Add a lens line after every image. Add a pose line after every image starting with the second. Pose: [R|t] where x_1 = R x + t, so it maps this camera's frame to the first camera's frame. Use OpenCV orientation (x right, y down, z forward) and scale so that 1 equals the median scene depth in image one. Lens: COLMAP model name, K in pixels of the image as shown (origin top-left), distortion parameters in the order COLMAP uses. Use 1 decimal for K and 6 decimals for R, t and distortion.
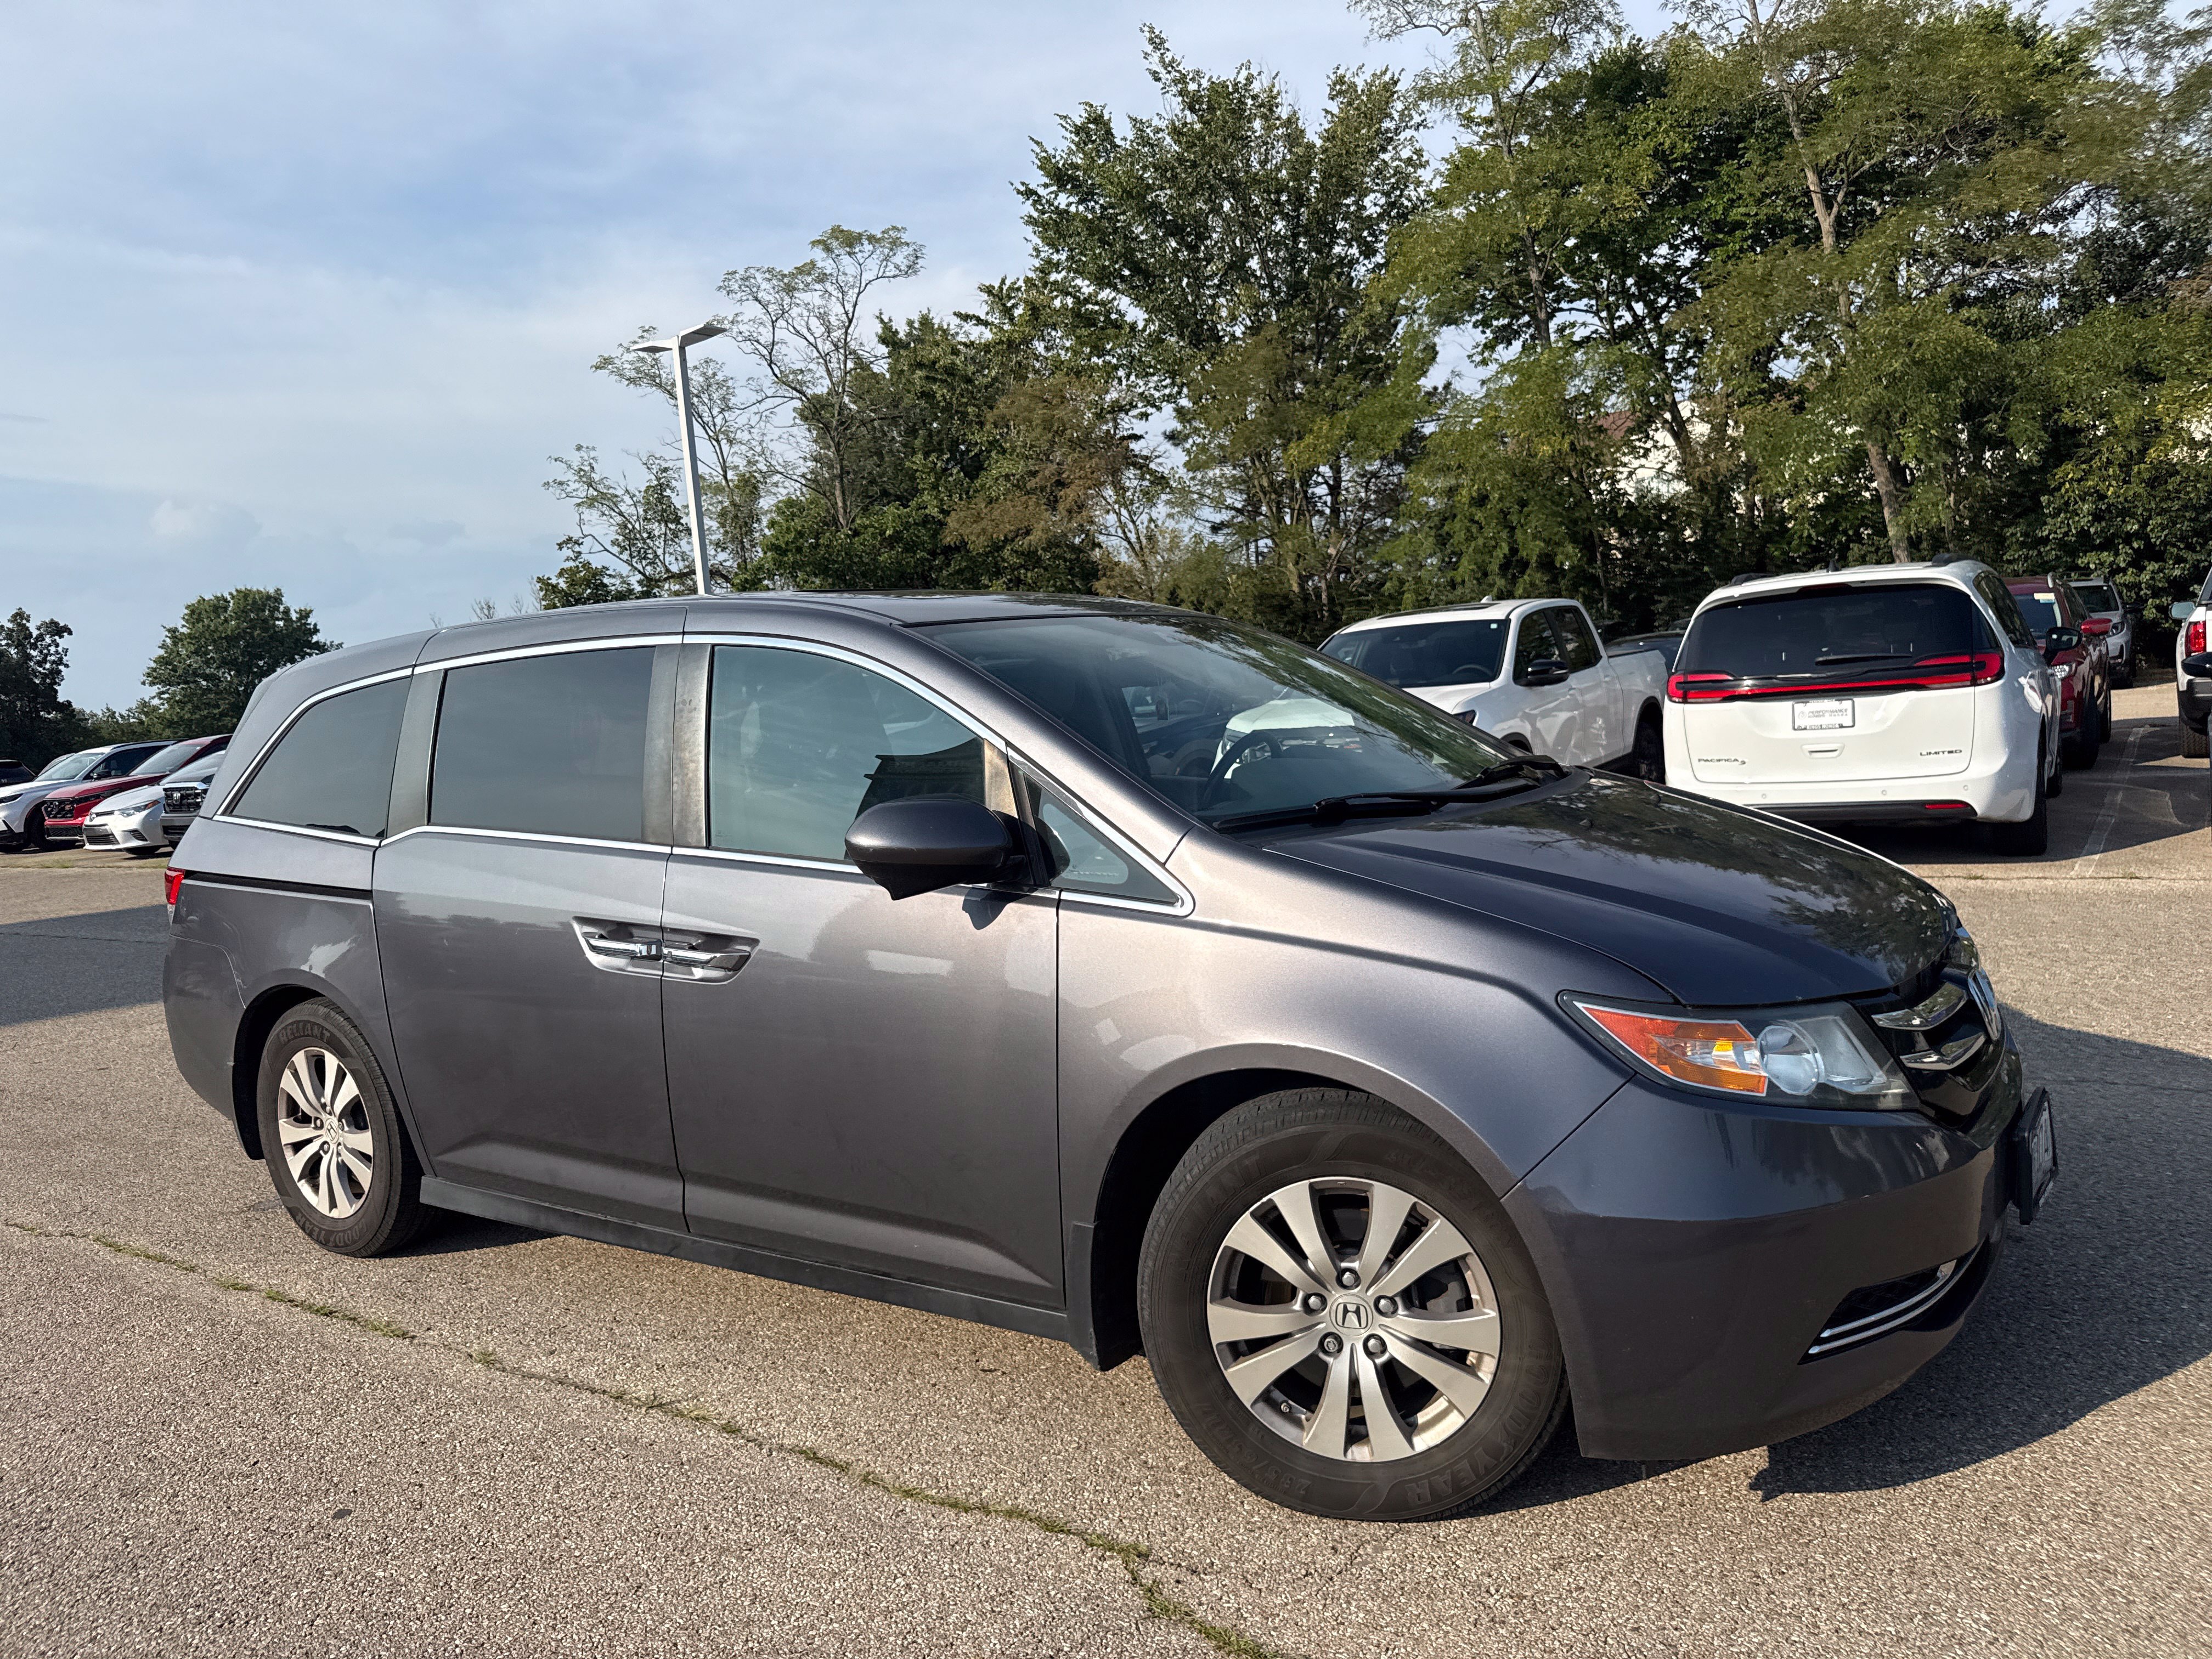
lens RADIAL K [[1571.8, 0, 1101.2], [0, 1571.8, 818.9], [0, 0, 1]] dist [0.003239, -0.007855]
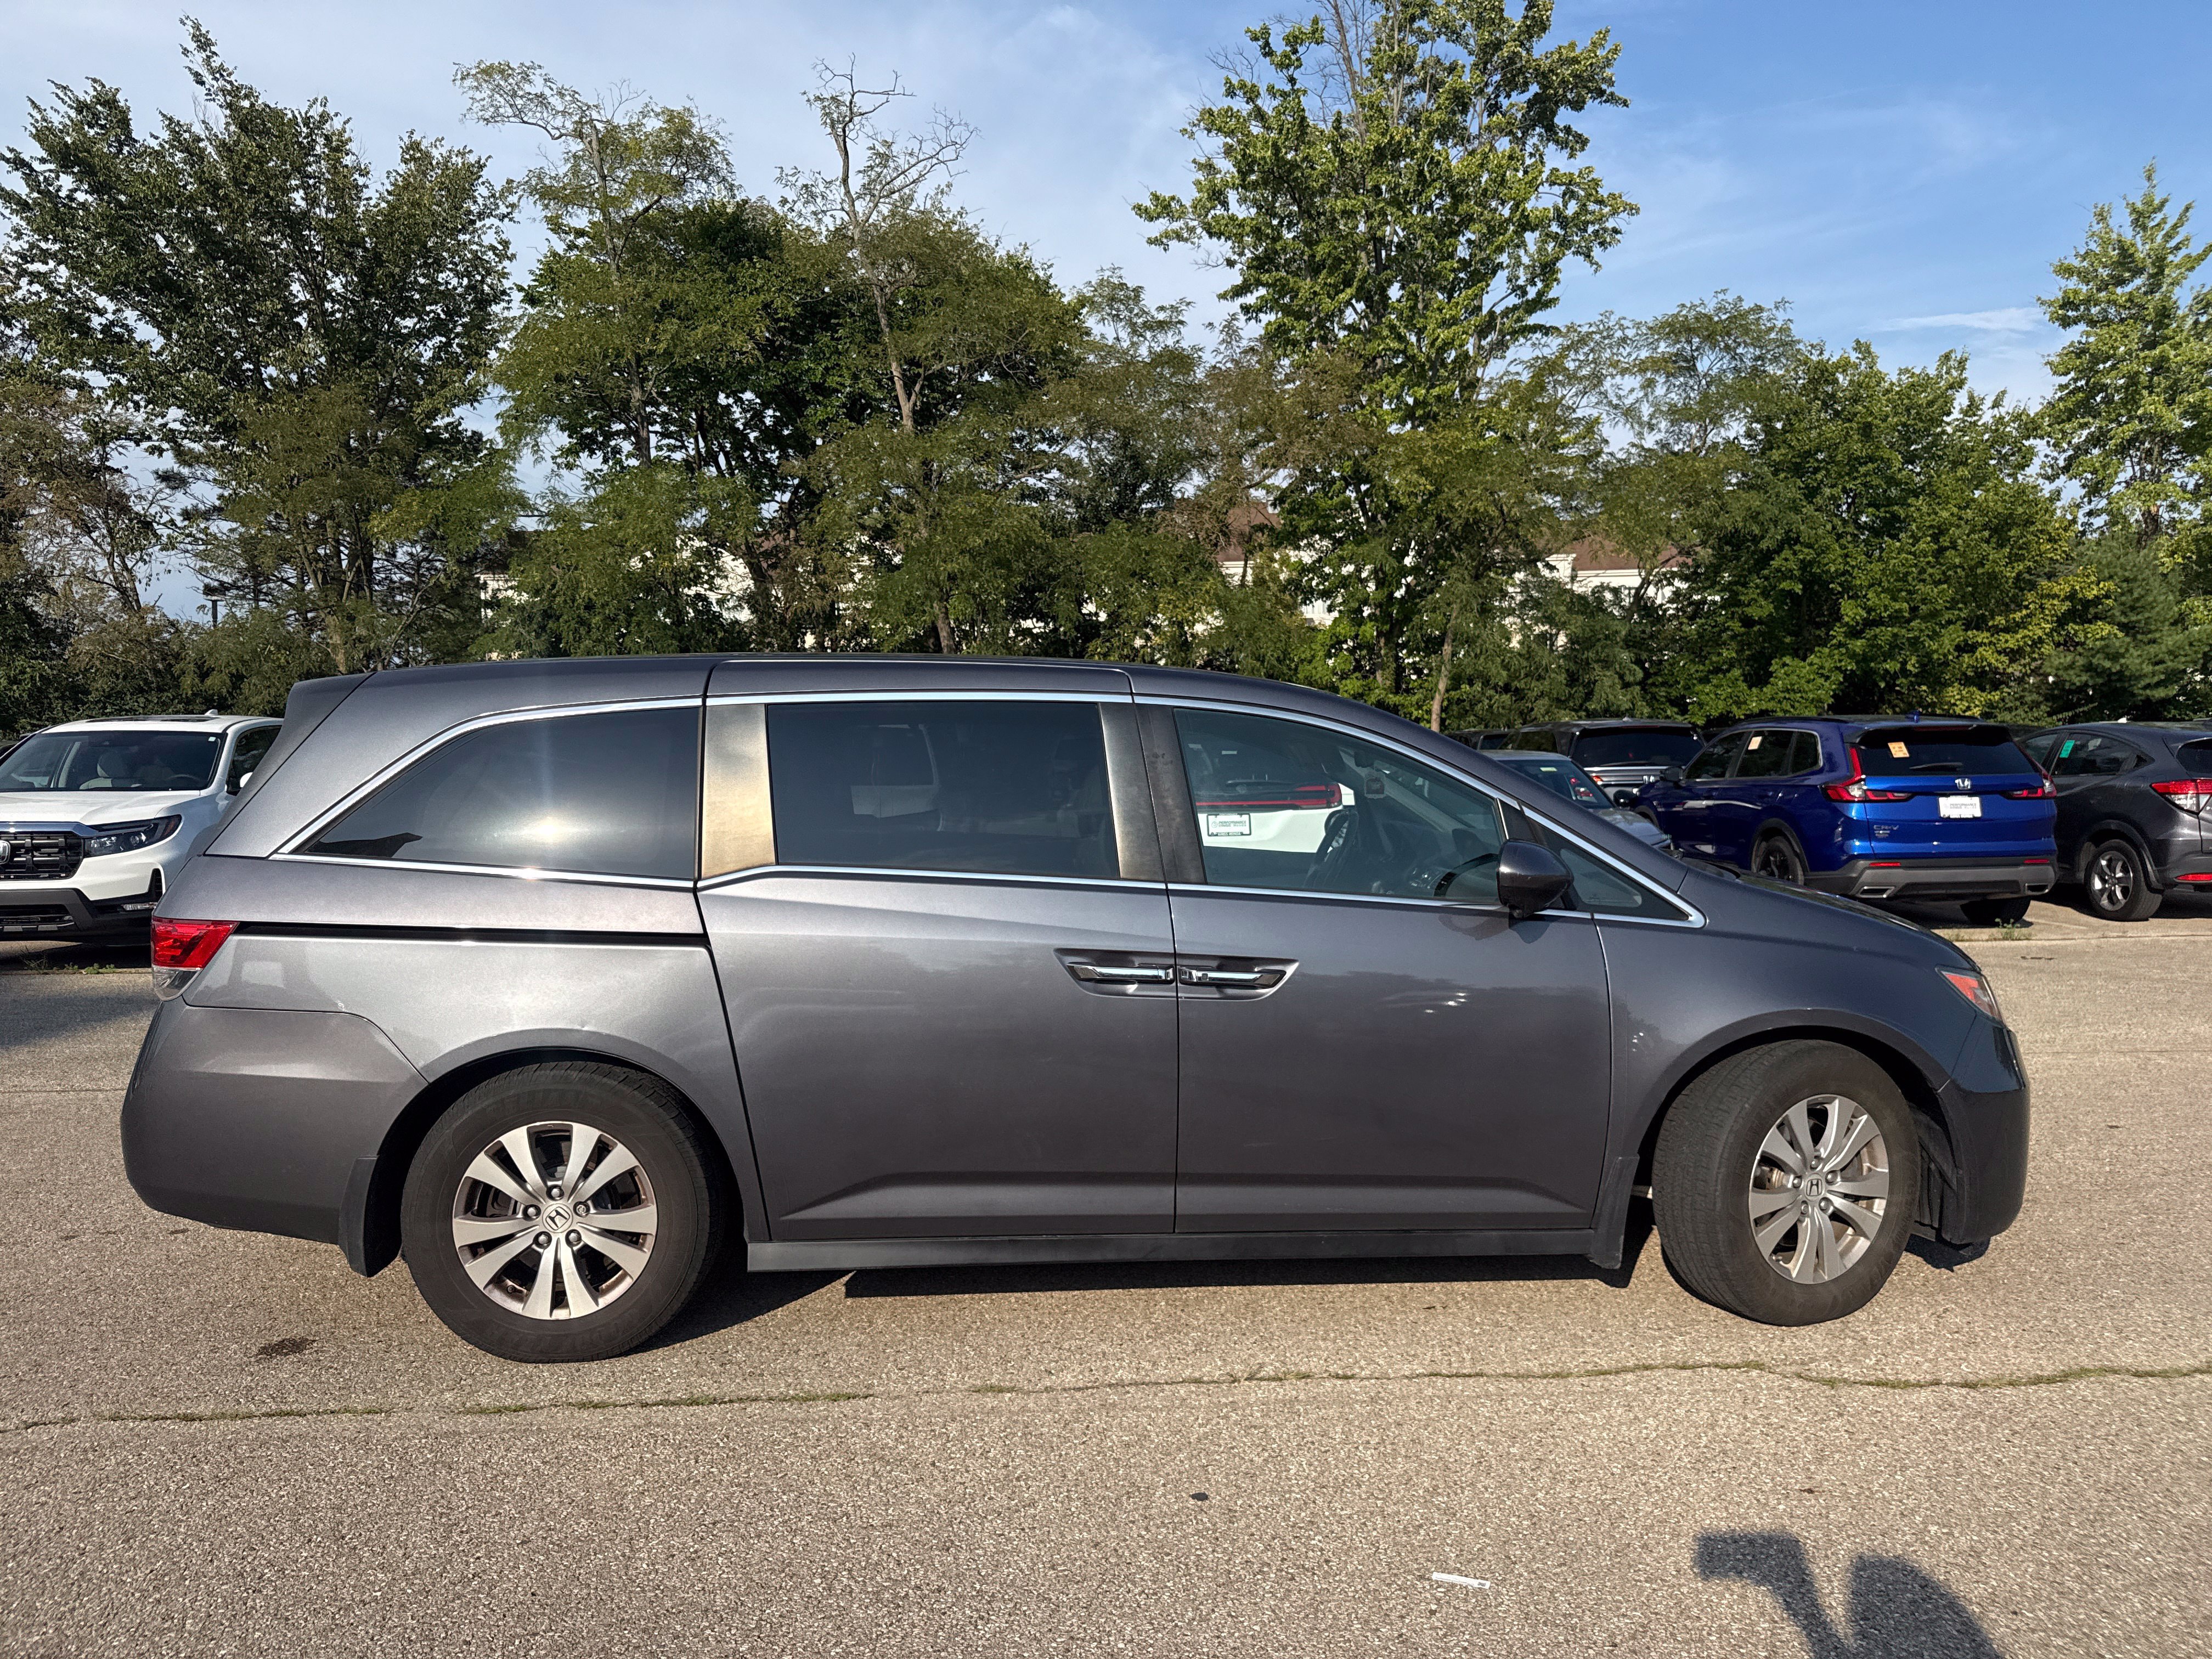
lens RADIAL K [[1573.9, 0, 1102.0], [0, 1573.9, 829.4], [0, 0, 1]] dist [0.016188, -0.021578]
pose [[0.787328, 0.041039, 0.615167, -0.117789], [-0.001219, 0.997884, -0.065010, 0.006002], [-0.616533, 0.050434, 0.785712, 0.017529]]
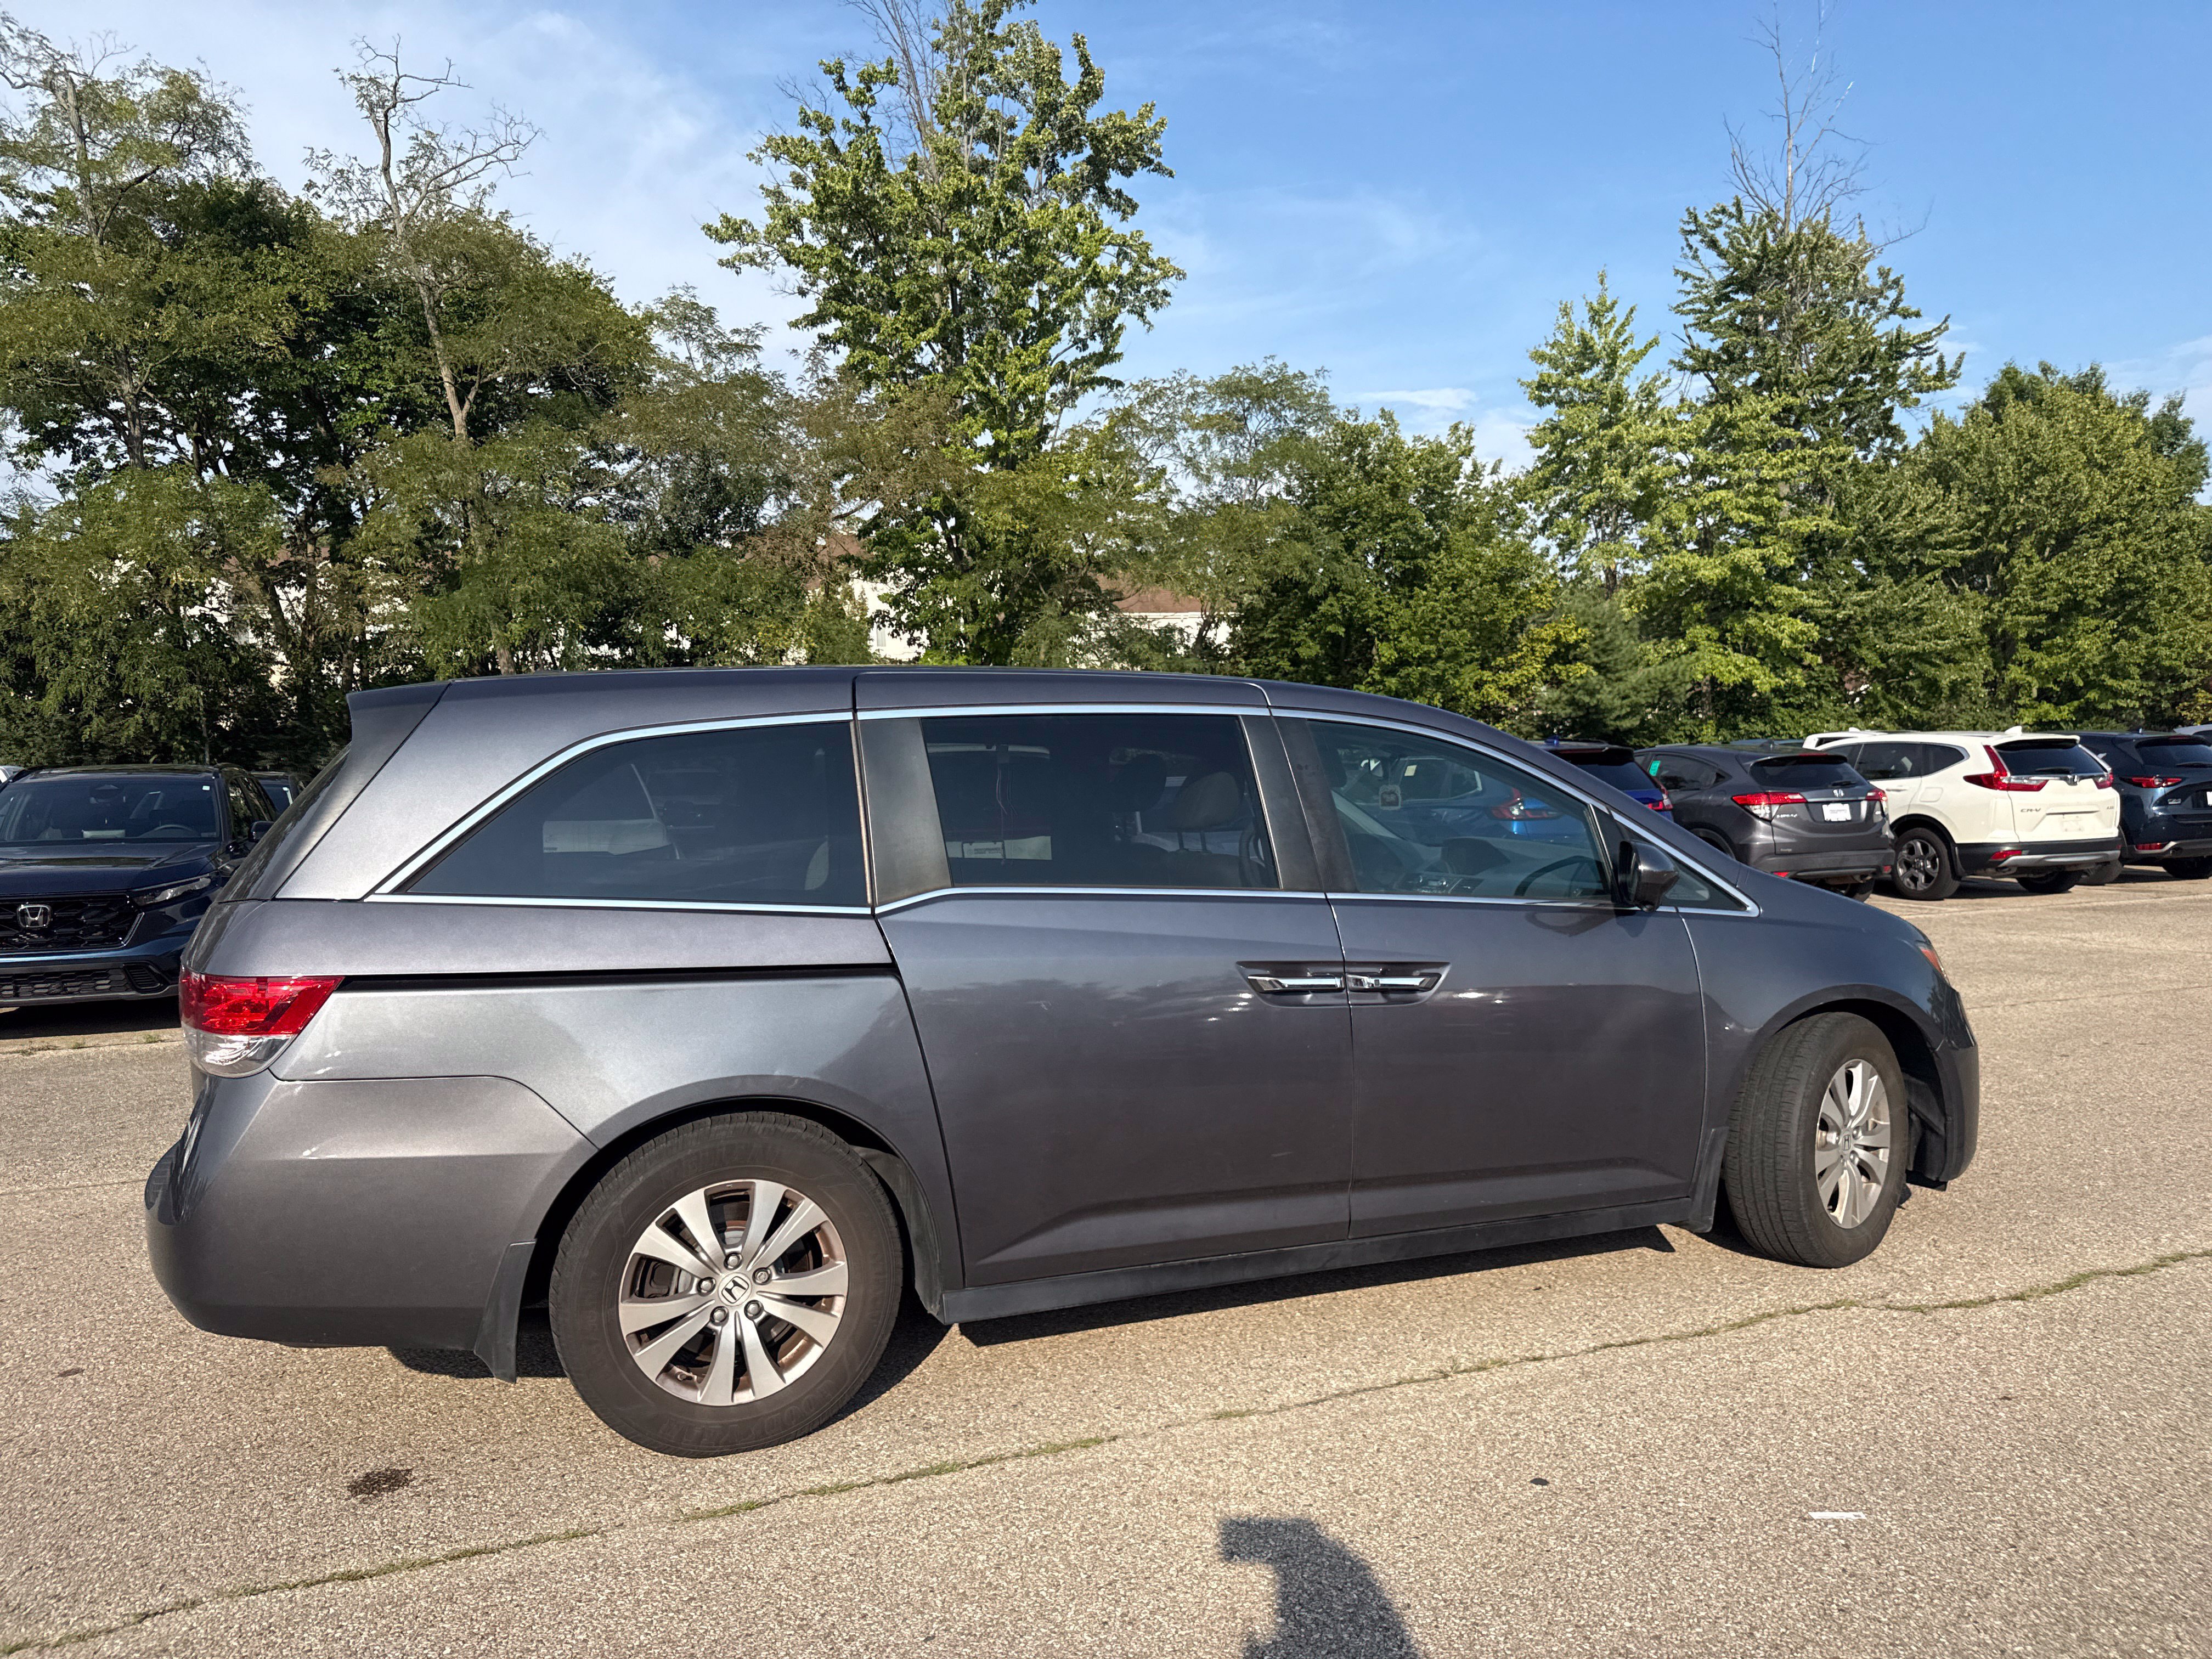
lens RADIAL K [[1580.3, 0, 1106.4], [0, 1580.3, 810.8], [0, 0, 1]] dist [0.029708, -0.044570]
pose [[0.567011, 0.048771, 0.822265, -0.153870], [0.047839, 0.994611, -0.091982, 0.006506], [-0.822320, 0.091491, 0.561622, 0.057083]]
